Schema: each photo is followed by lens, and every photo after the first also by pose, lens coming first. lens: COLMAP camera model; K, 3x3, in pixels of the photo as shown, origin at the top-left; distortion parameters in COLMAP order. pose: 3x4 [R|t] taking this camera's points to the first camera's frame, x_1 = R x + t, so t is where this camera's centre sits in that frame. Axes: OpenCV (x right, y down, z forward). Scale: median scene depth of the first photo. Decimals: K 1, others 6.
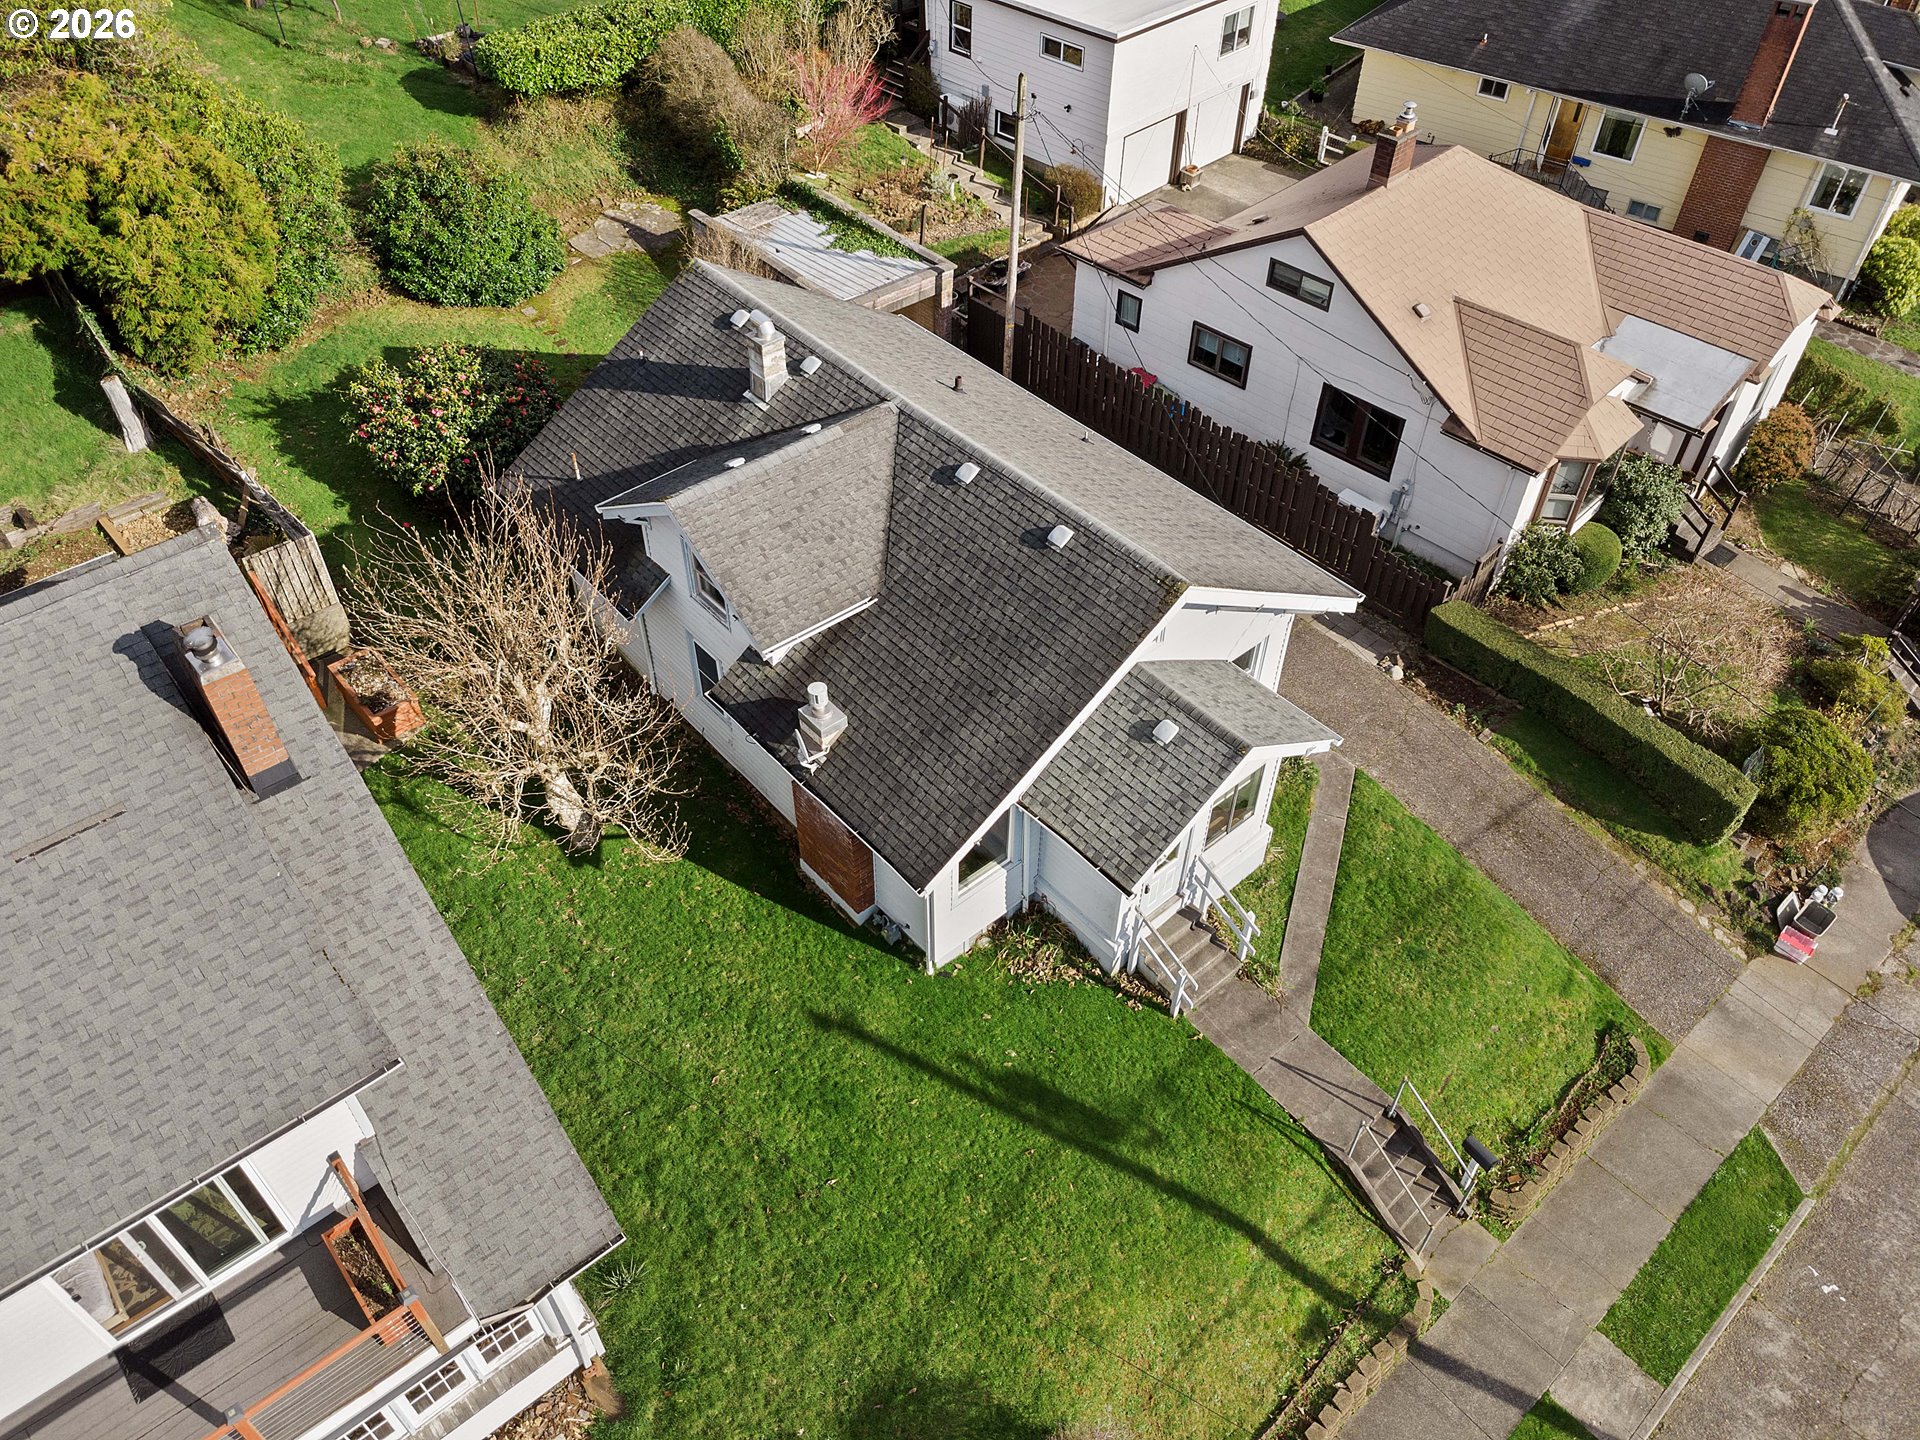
lens RADIAL K [[1397.6, 0, 960.6], [0, 1397.6, 726.8], [0, 0, 1]] dist [0.010289, -0.007630]
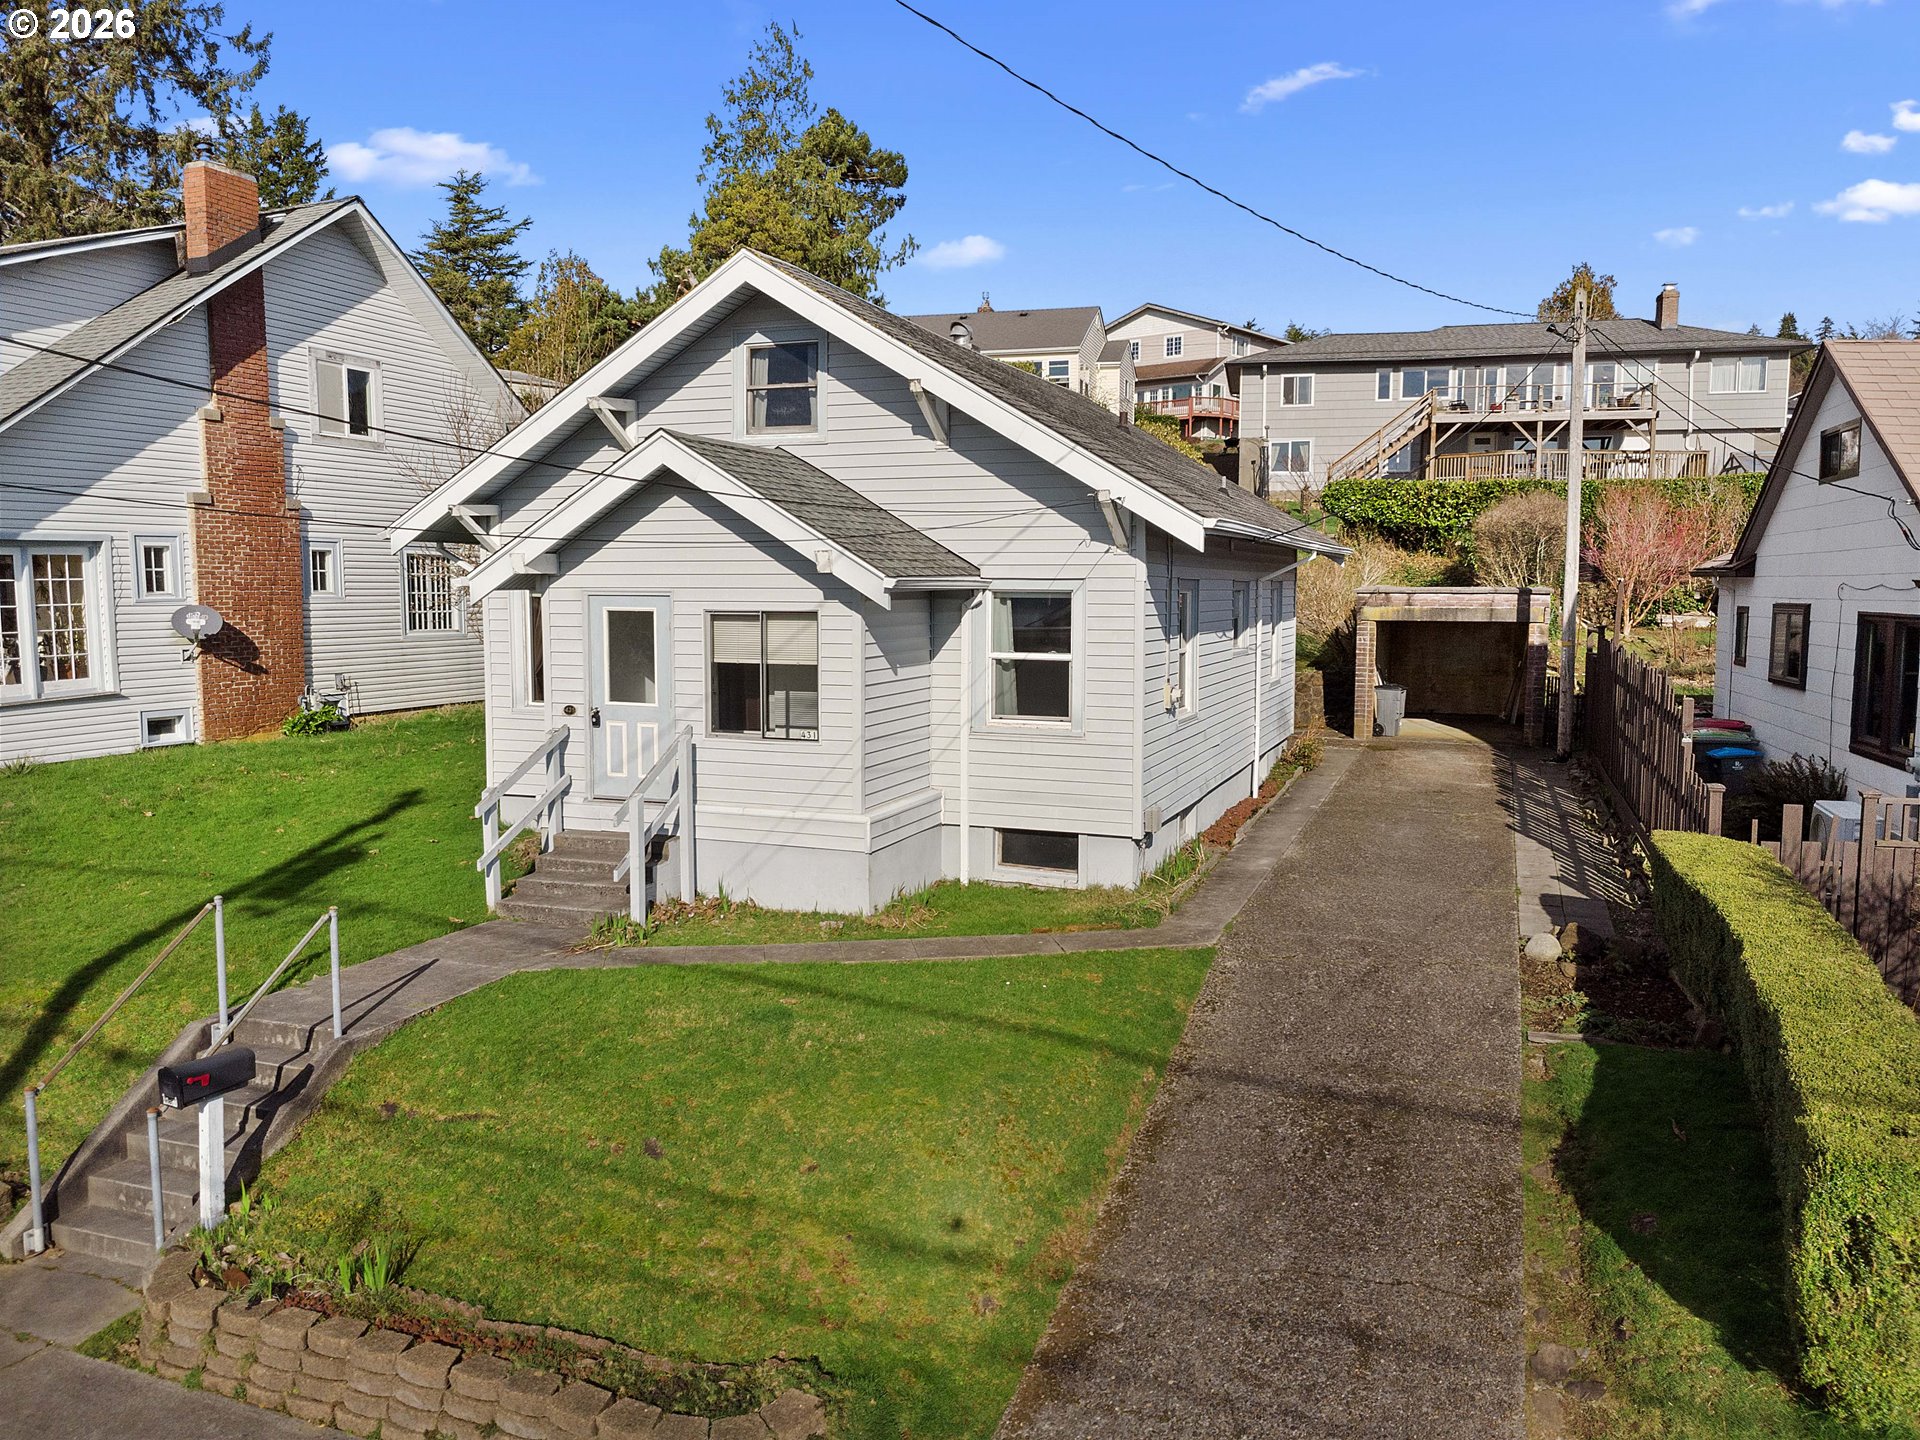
lens RADIAL K [[1397.6, 0, 960.6], [0, 1397.6, 726.8], [0, 0, 1]] dist [0.010289, -0.007630]
pose [[0.463581, 0.076500, -0.882746, 0.767992], [-0.625375, 0.734017, -0.264810, 0.180253], [0.627693, 0.674808, 0.388118, 0.829724]]
